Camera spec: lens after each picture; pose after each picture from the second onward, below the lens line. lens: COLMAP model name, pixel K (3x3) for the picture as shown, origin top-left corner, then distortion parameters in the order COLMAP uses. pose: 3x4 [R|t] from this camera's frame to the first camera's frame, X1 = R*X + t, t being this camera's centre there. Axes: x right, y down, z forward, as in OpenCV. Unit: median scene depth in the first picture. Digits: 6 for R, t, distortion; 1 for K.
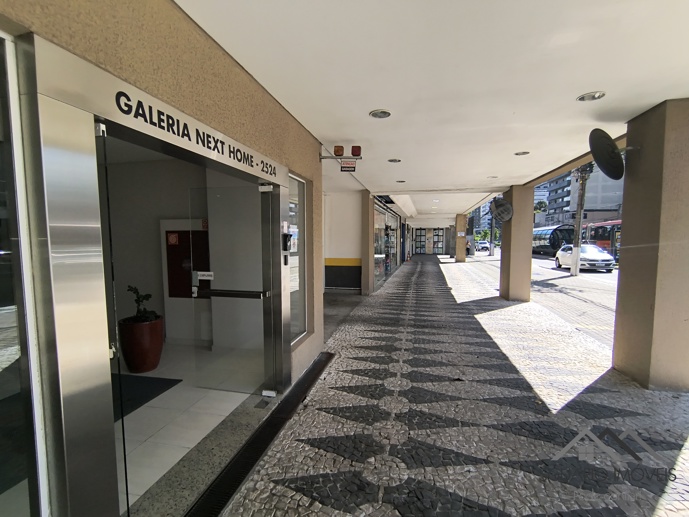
lens RADIAL K [[325.1, 0, 346.0], [0, 325.1, 259.9], [0, 0, 1]] dist [-0.001050, 0.001350]
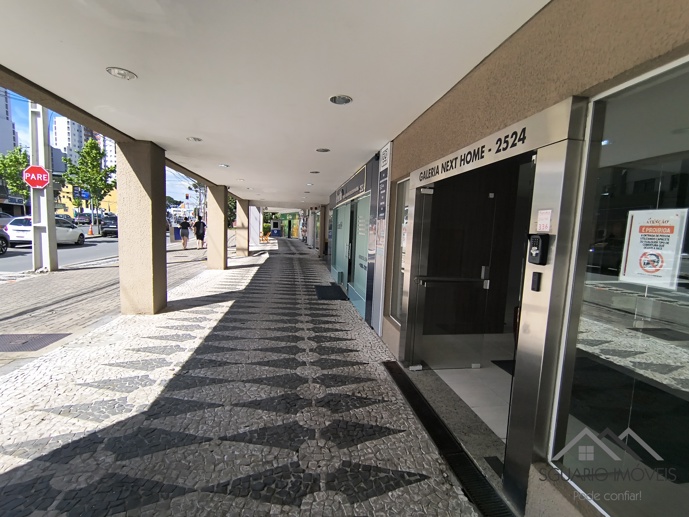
lens RADIAL K [[325.1, 0, 348.3], [0, 325.1, 262.2], [0, 0, 1]] dist [-0.001050, 0.001350]
pose [[-0.925700, 0.001422, -0.378256, 0.408794], [-0.064151, 0.984916, 0.160699, -0.129793], [0.372779, 0.173025, -0.911646, 1.802409]]
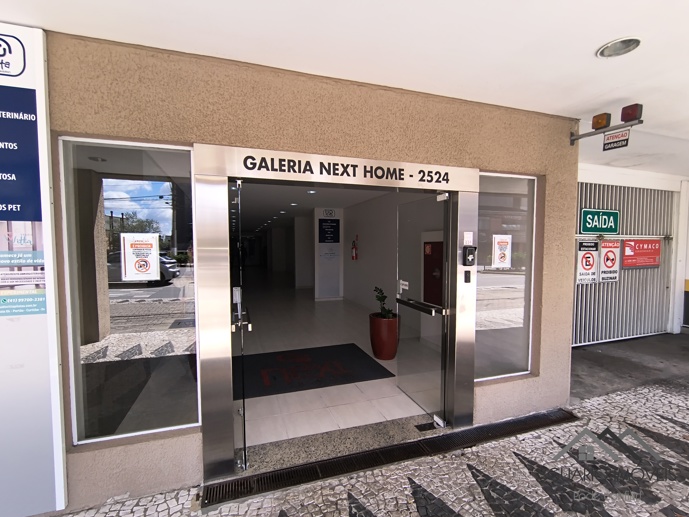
lens RADIAL K [[325.1, 0, 346.6], [0, 325.1, 261.1], [0, 0, 1]] dist [-0.001050, 0.001350]
pose [[0.517769, 0.042374, -0.854470, 0.502614], [-0.057776, 0.998224, 0.014493, -0.045601], [0.853567, 0.041864, 0.519298, 0.367034]]
